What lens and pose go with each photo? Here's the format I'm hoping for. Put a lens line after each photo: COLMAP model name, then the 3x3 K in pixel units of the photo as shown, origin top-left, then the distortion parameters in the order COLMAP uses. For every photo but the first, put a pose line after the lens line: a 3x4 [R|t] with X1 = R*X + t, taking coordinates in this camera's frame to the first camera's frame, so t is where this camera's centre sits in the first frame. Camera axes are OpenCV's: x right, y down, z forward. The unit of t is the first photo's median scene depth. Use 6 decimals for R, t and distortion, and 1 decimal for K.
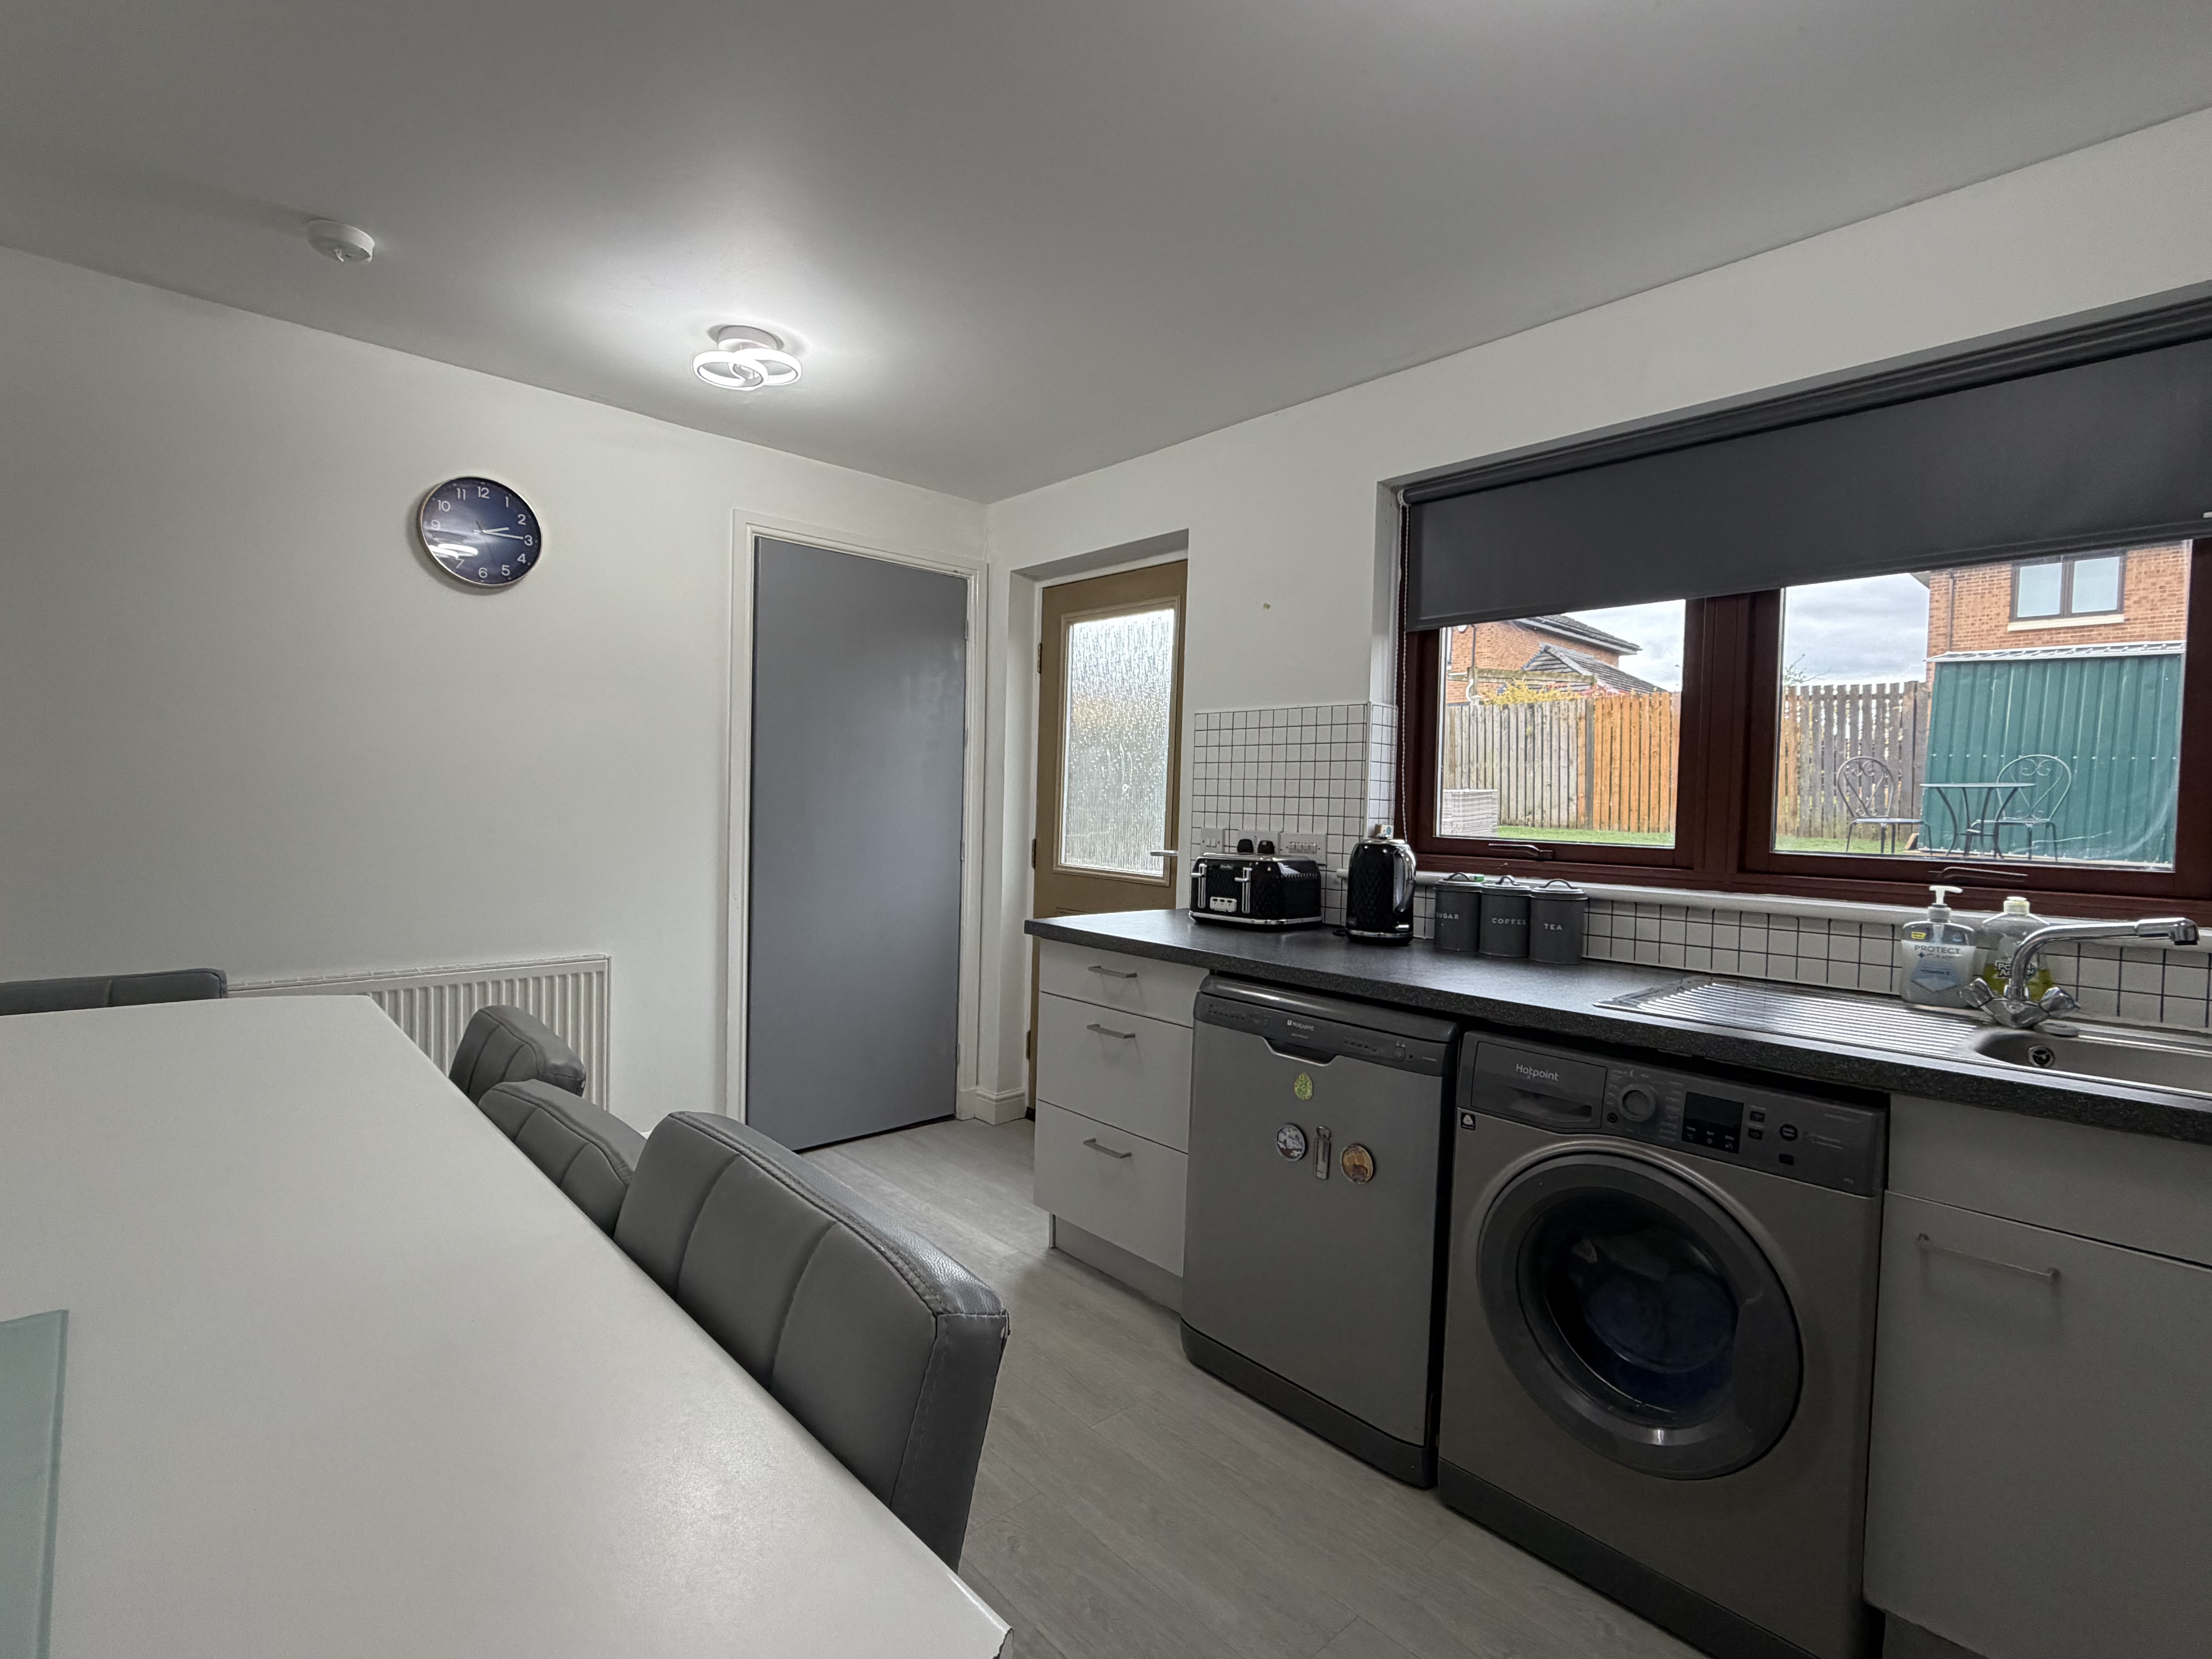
lens RADIAL K [[1043.8, 0, 1101.7], [0, 1043.8, 832.1], [0, 0, 1]] dist [-0.000609, 0.000777]
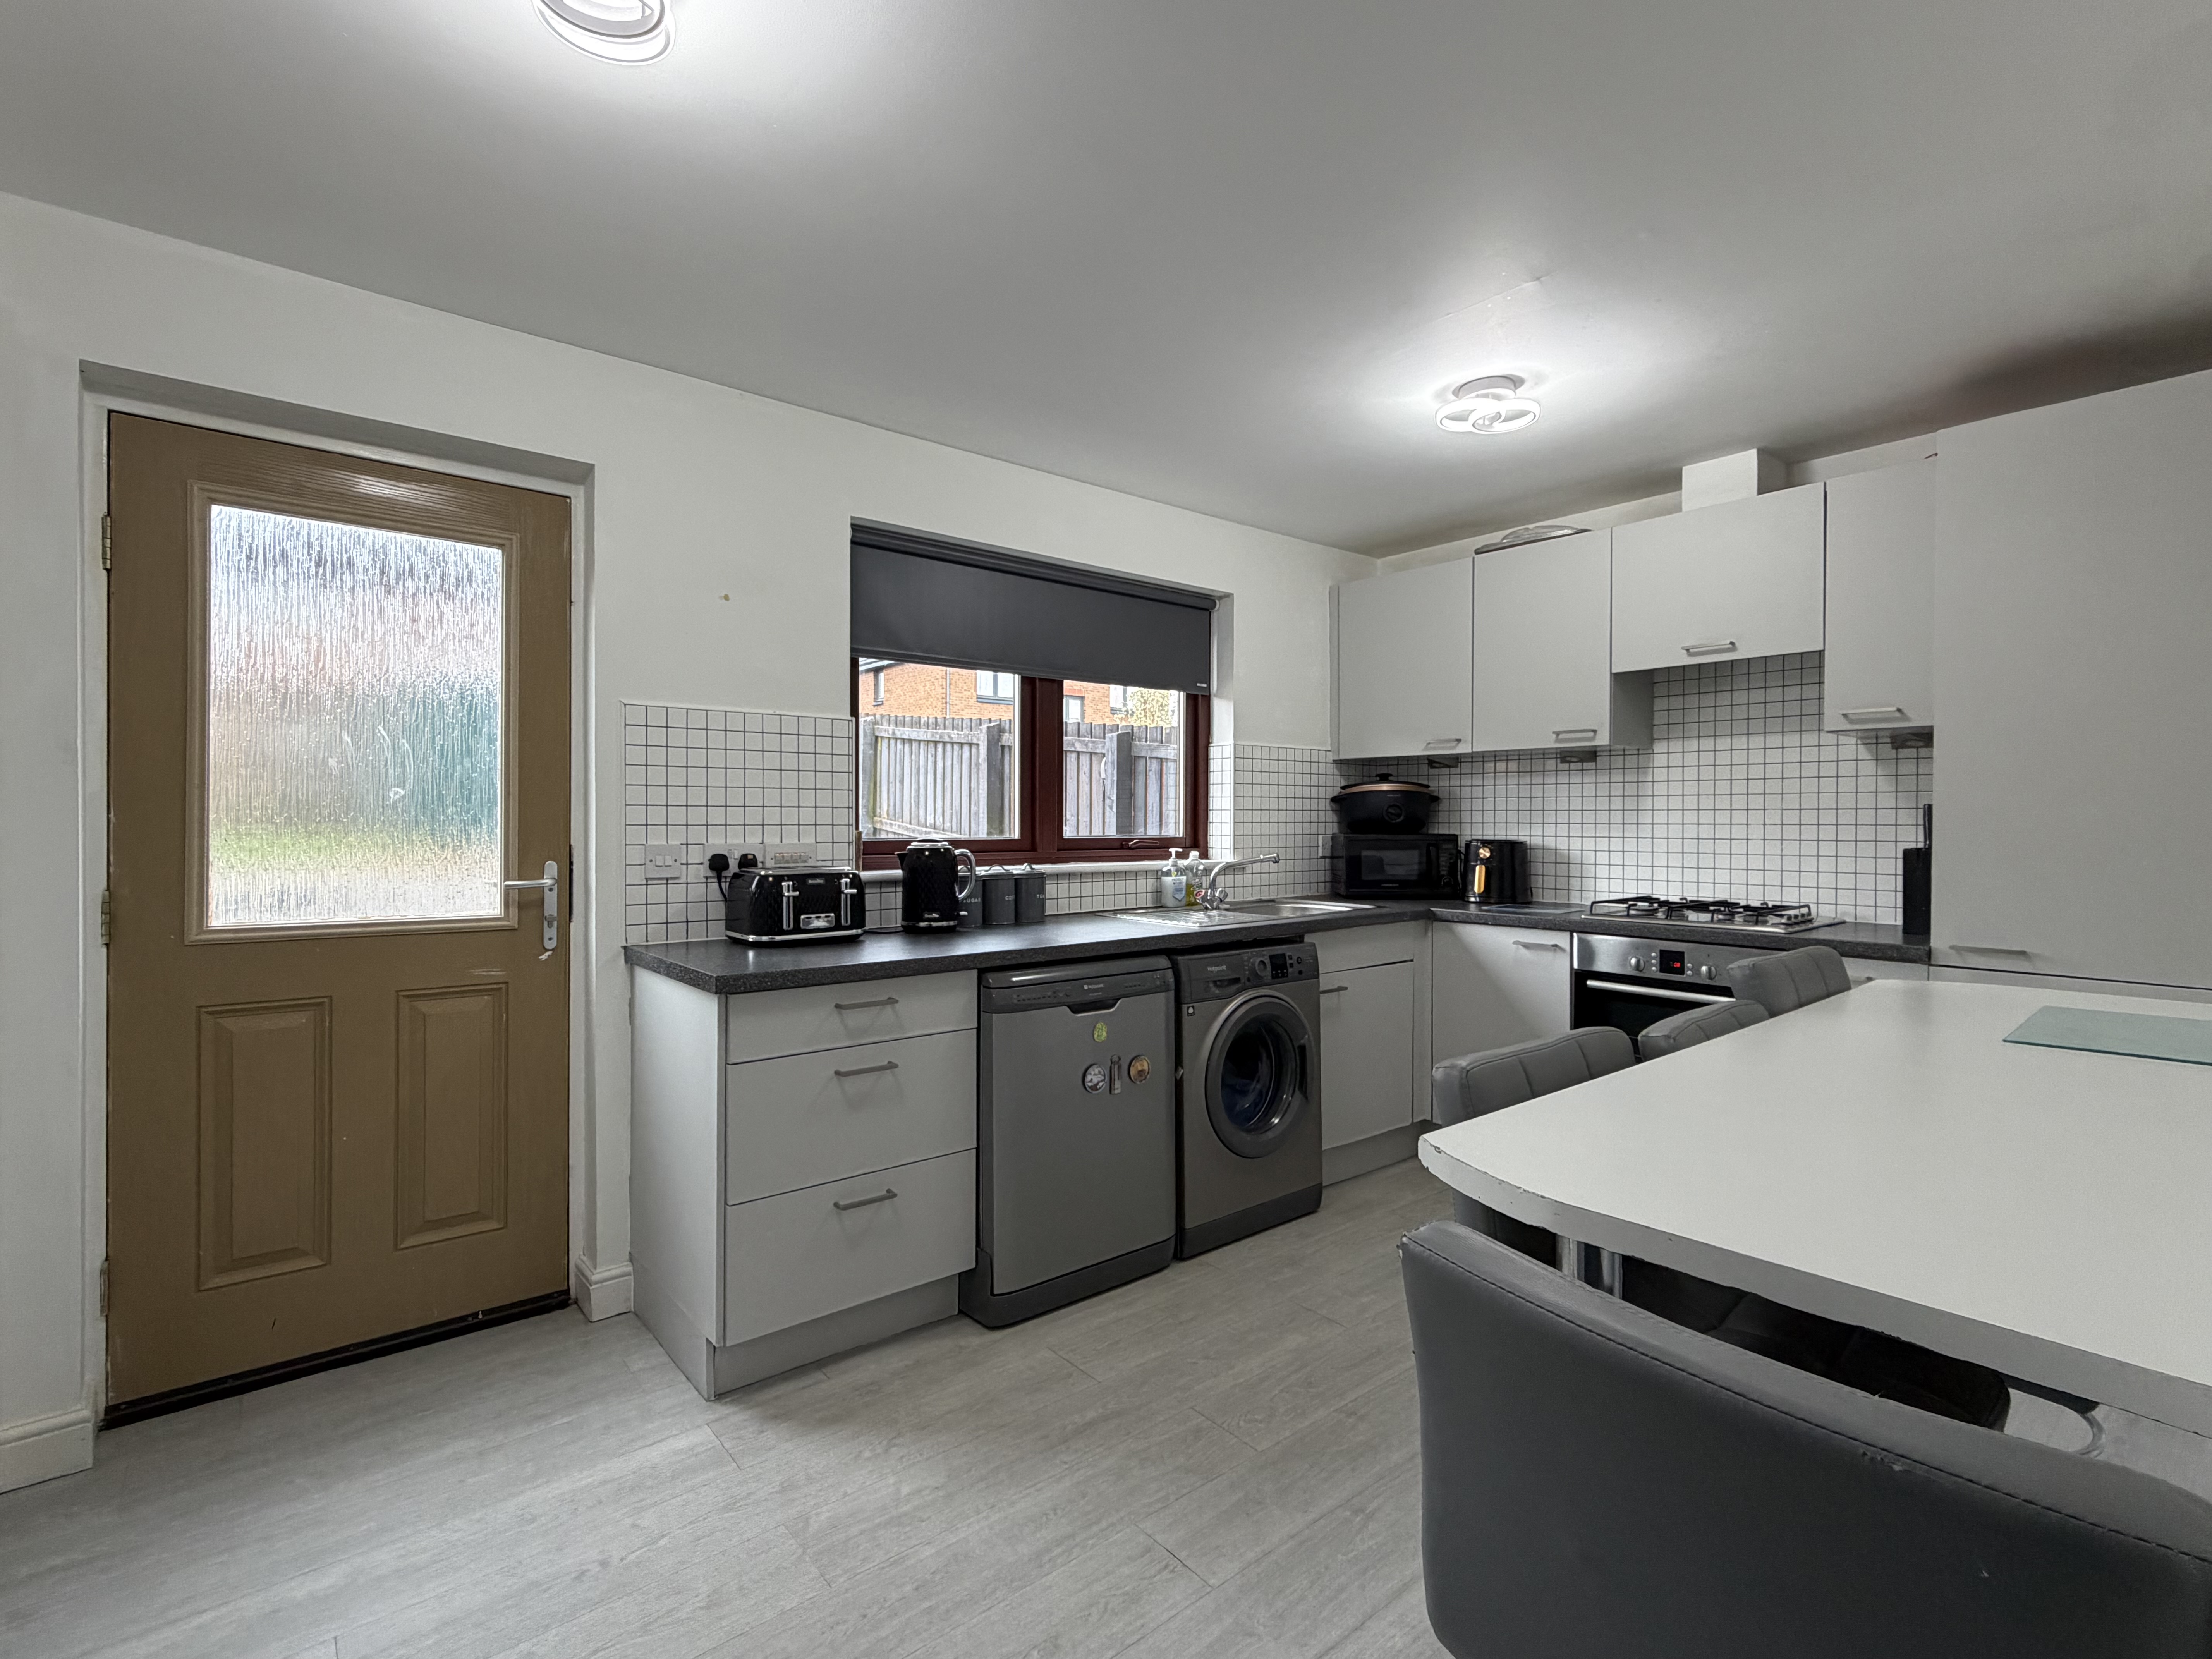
lens RADIAL K [[1043.8, 0, 1107.7], [0, 1043.8, 827.3], [0, 0, 1]] dist [-0.000609, 0.000777]
pose [[0.037242, -0.032802, 0.998768, -0.935102], [0.028290, 0.999095, 0.031758, -0.044146], [-0.998906, 0.027073, 0.038137, 0.797118]]
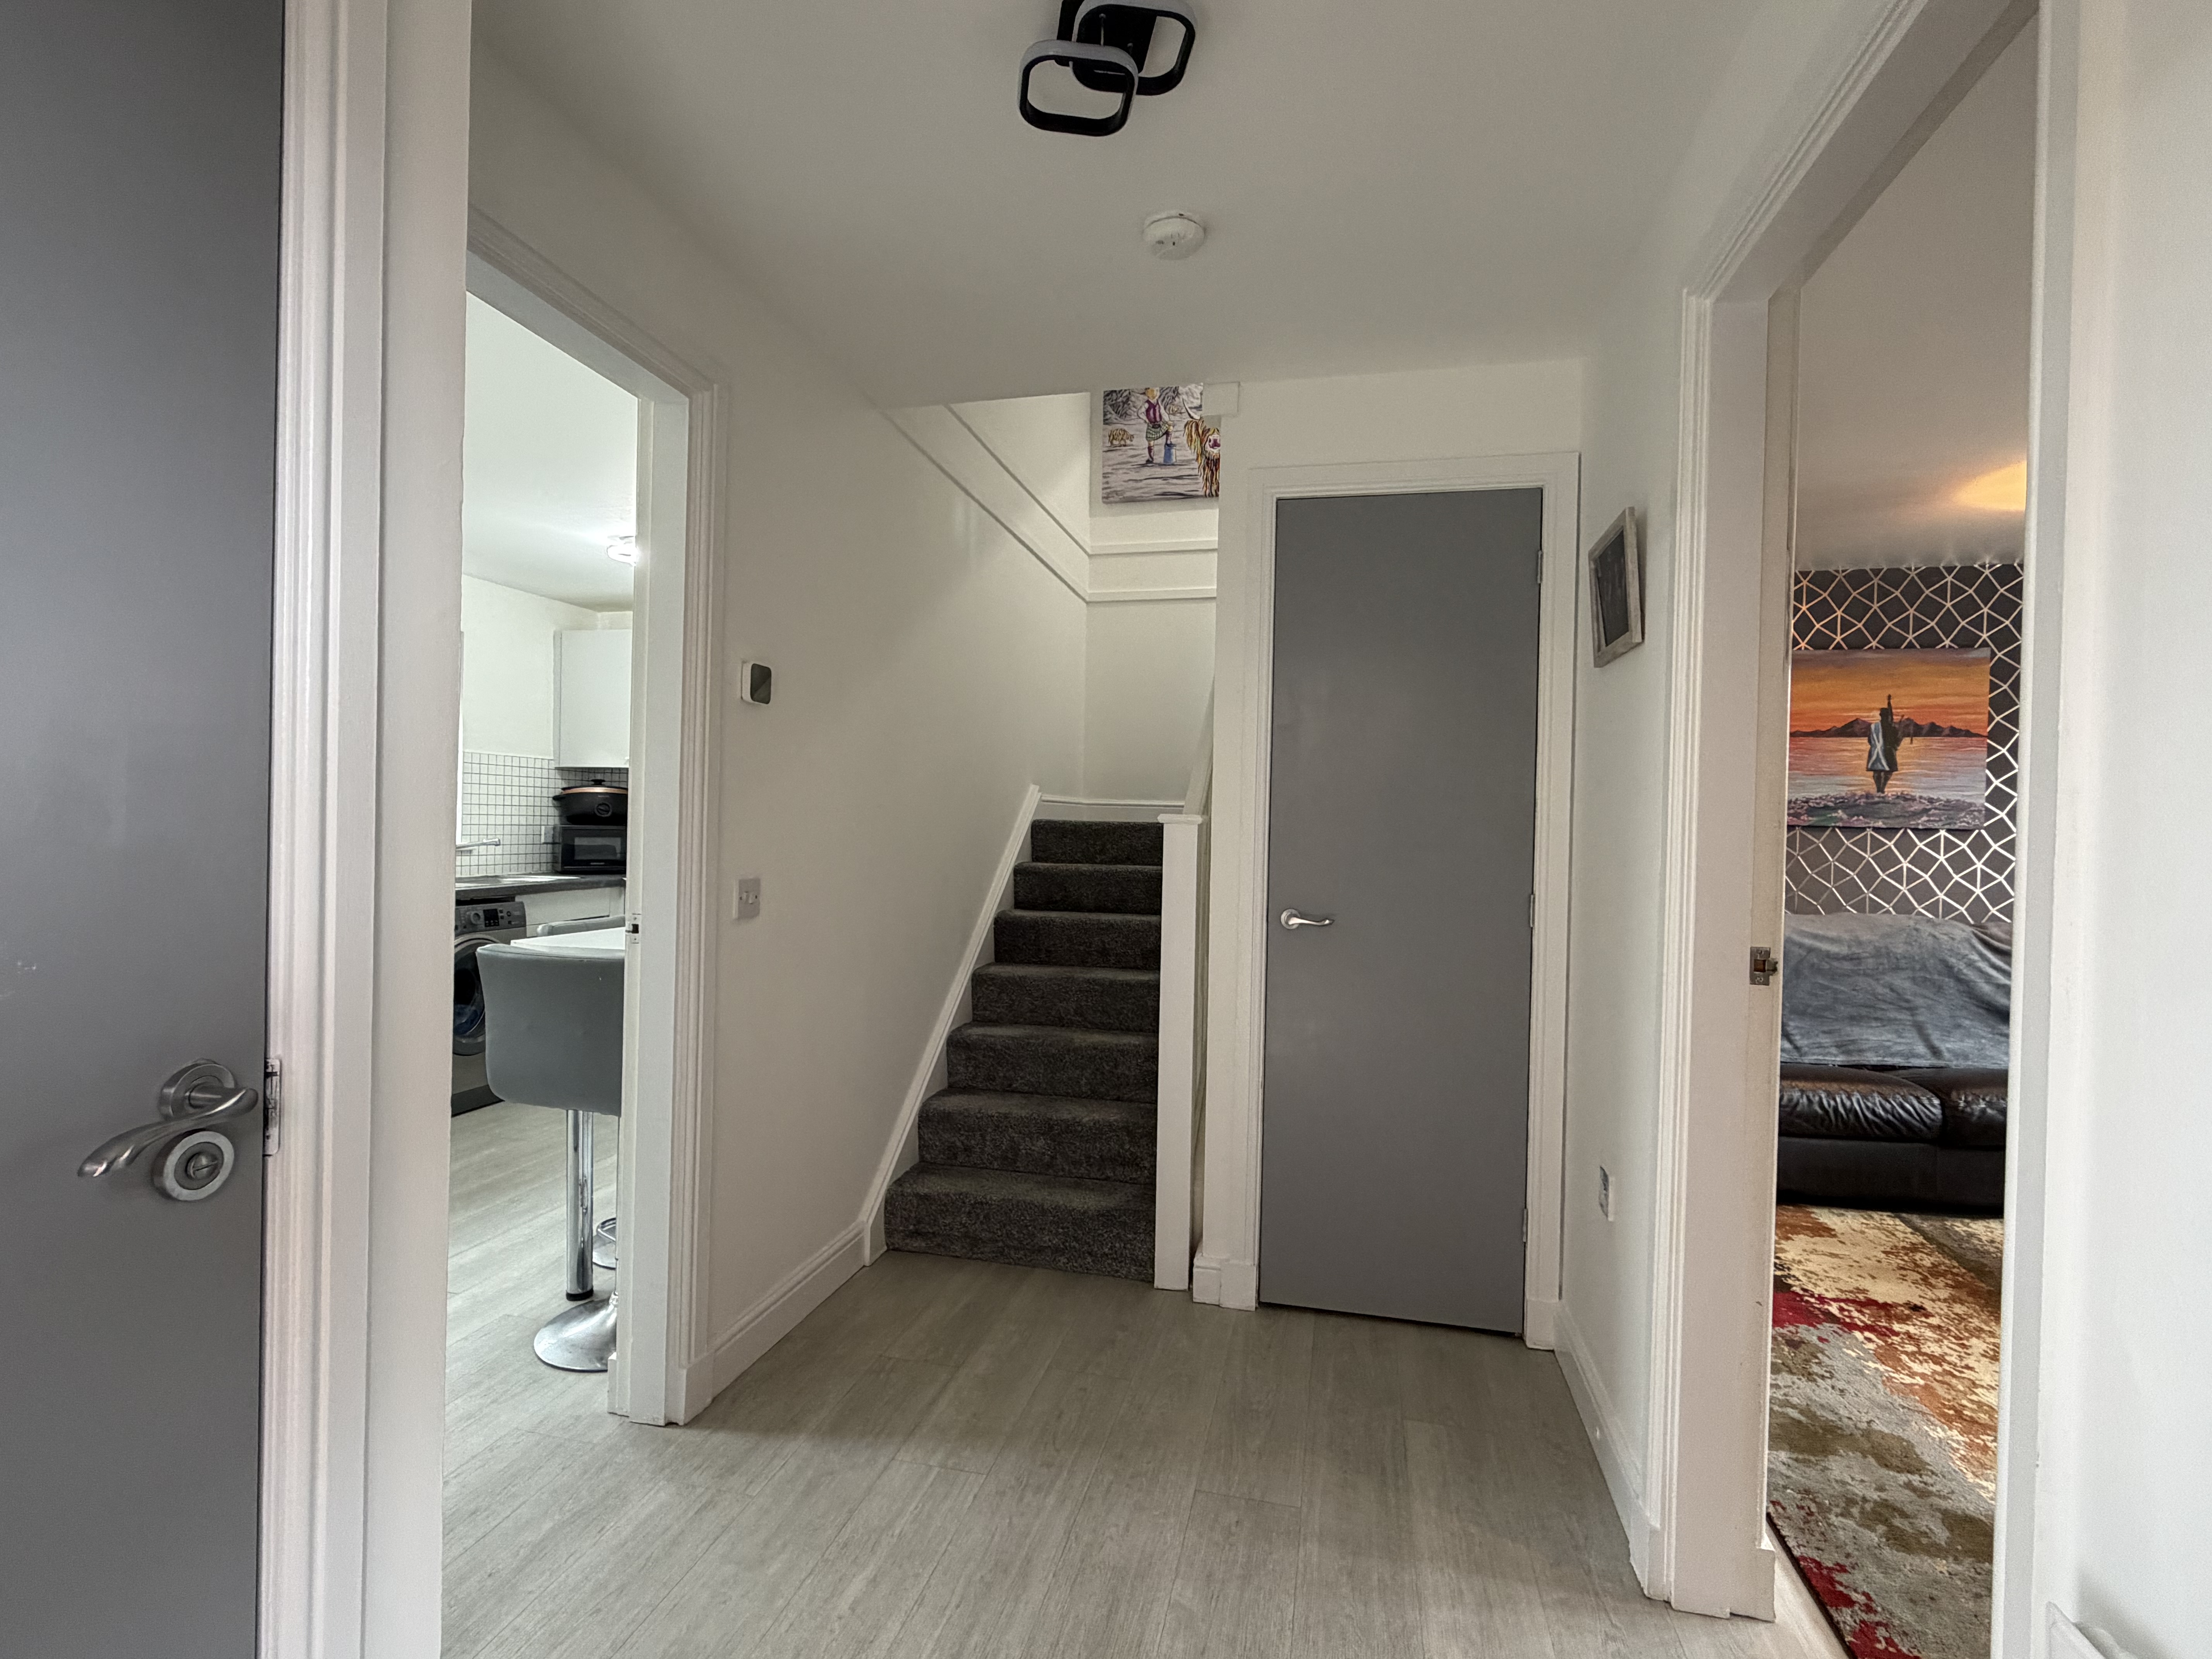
lens RADIAL K [[1043.8, 0, 1103.8], [0, 1043.8, 838.7], [0, 0, 1]] dist [-0.000609, 0.000777]
pose [[-0.568943, -0.043670, 0.821217, -1.710391], [-0.008462, 0.998847, 0.047253, -0.053632], [-0.822334, 0.019935, -0.568656, 0.790797]]
